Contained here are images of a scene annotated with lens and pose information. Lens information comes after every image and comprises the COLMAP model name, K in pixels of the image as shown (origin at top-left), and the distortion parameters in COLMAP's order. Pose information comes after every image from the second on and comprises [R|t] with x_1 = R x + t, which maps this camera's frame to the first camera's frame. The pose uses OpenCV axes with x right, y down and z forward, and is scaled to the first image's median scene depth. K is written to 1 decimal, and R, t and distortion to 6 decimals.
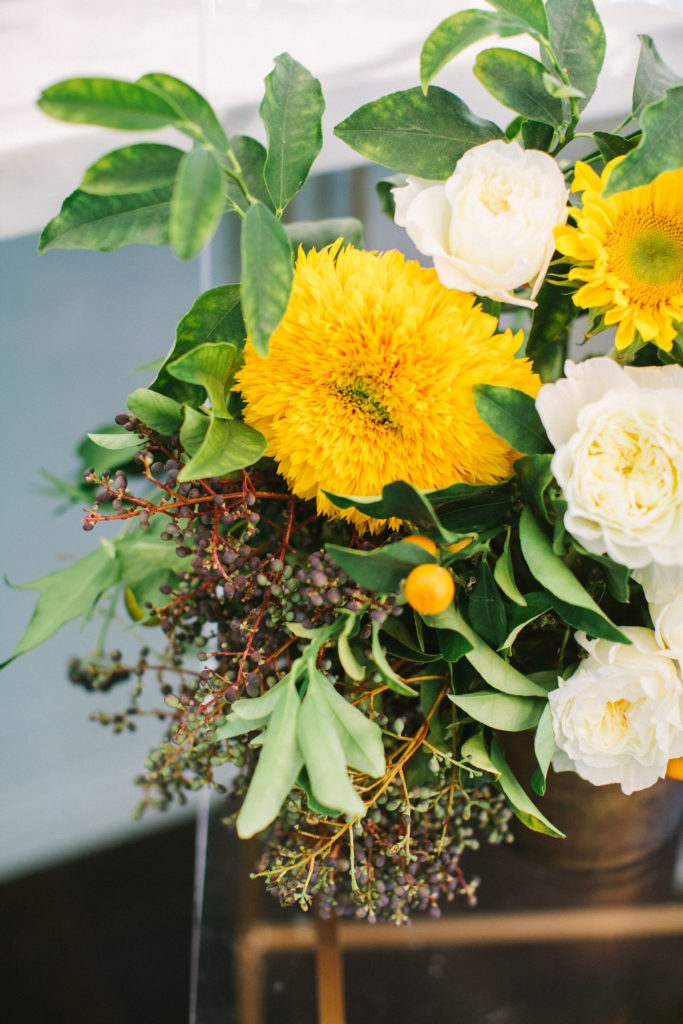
lens RADIAL K [[1544.3, 0, 341.5], [0, 1544.3, 512.0], [0, 0, 1]] dist [-0.222690, 0.130000]
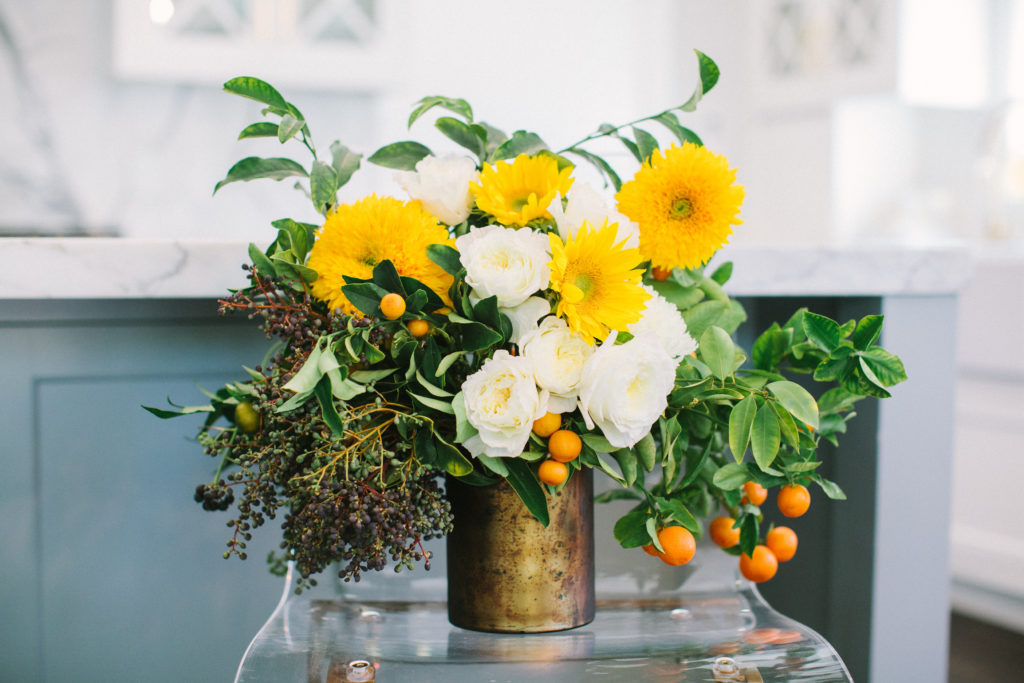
lens RADIAL K [[1544.3, 0, 510.9], [0, 1544.3, 362.3], [0, 0, 1]] dist [-0.222690, 0.130000]
pose [[0.999883, 0.014631, -0.004441, 0.202891], [-0.014489, 0.813840, -0.580908, 1.163625], [-0.004885, 0.580905, 0.813957, -0.500485]]
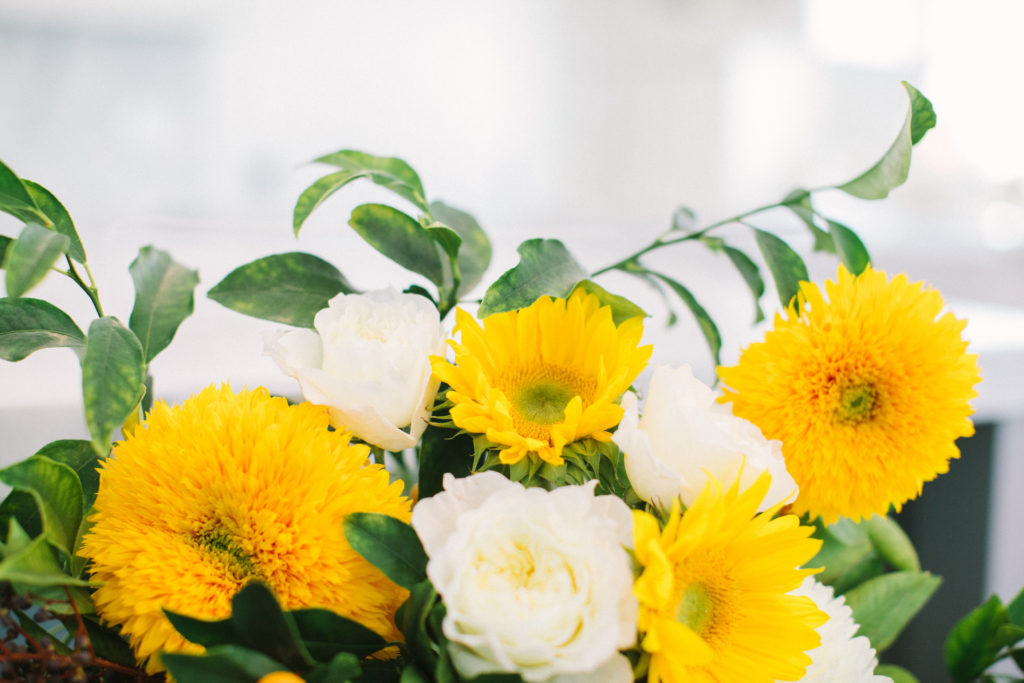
lens RADIAL K [[1544.3, 0, 510.9], [0, 1544.3, 362.3], [0, 0, 1]] dist [-0.222690, 0.130000]
pose [[0.994400, 0.008008, 0.105375, 0.087044], [0.049944, 0.843129, -0.535387, 0.320265], [-0.093132, 0.537652, 0.838008, 0.201647]]
